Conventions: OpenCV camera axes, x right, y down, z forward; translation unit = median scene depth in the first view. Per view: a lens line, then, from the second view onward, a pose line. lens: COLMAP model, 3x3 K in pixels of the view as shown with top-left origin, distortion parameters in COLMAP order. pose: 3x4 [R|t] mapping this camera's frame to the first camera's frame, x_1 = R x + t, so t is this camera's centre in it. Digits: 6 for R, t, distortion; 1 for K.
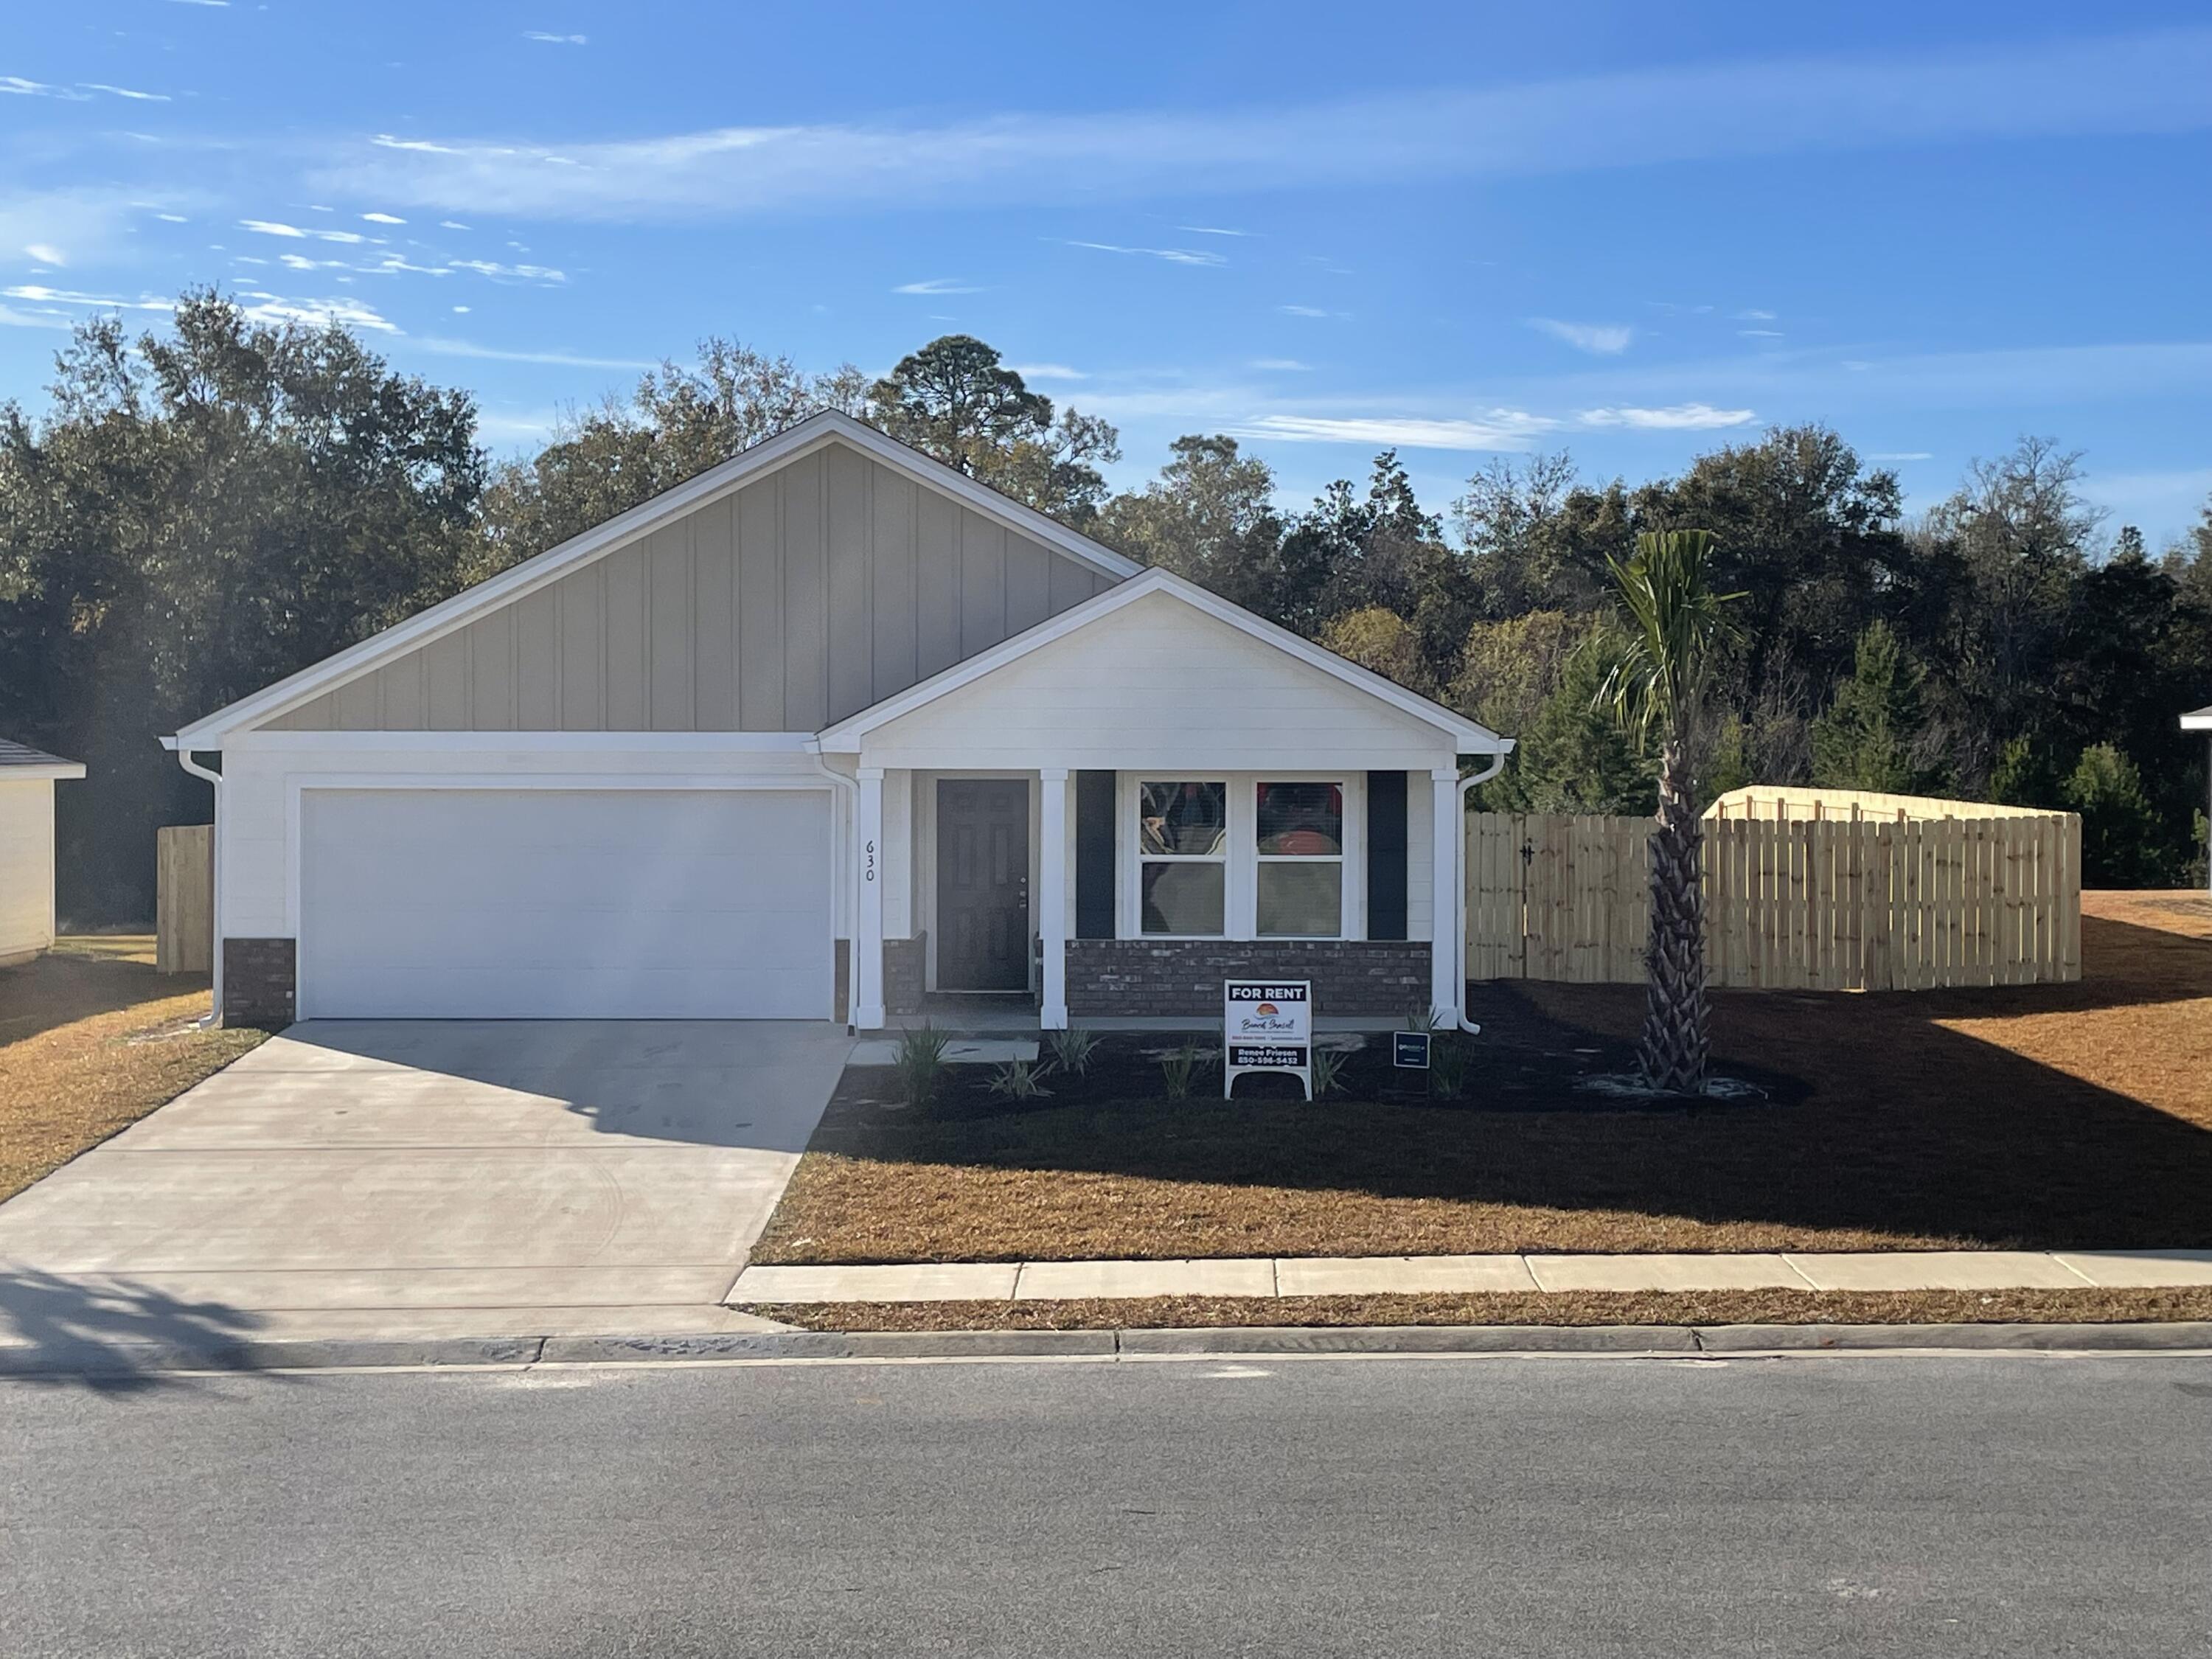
lens RADIAL K [[3034.2, 0, 1098.1], [0, 3034.2, 826.0], [0, 0, 1]] dist [0.046705, 0.000000]
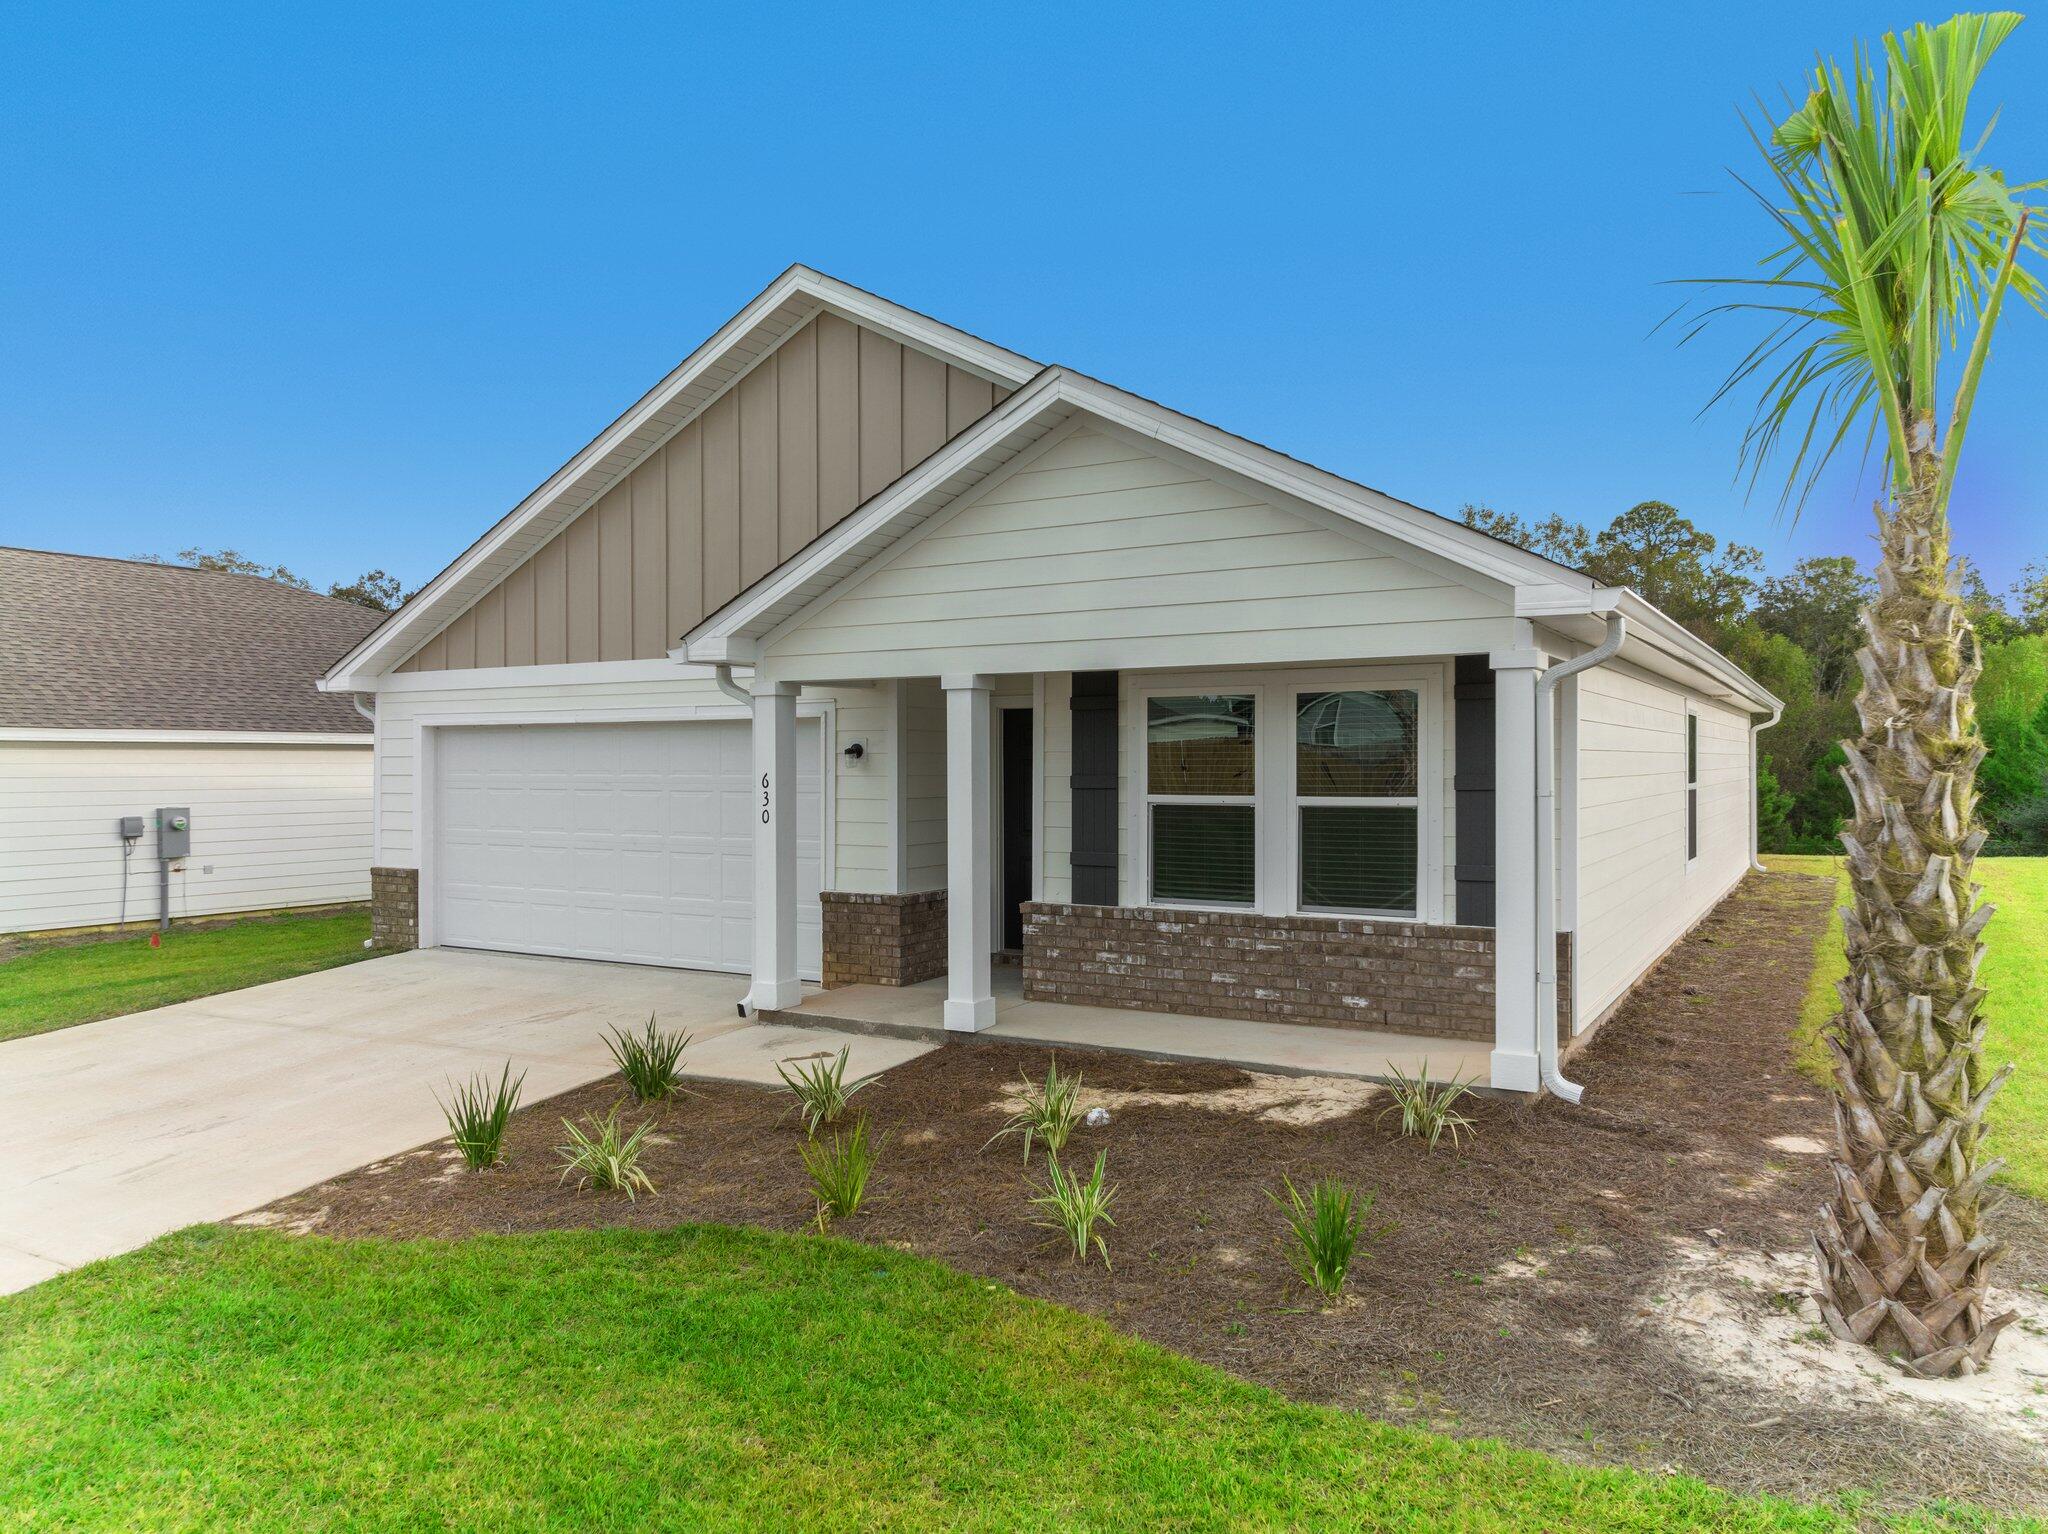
lens RADIAL K [[1421.5, 0, 1012.9], [0, 1421.5, 772.9], [0, 0, 1]] dist [-0.008208, -0.009538]
pose [[0.868561, -0.001880, -0.495578, 0.137643], [-0.006449, 0.999865, -0.015096, 0.008290], [0.495540, 0.016307, 0.868432, 0.586967]]
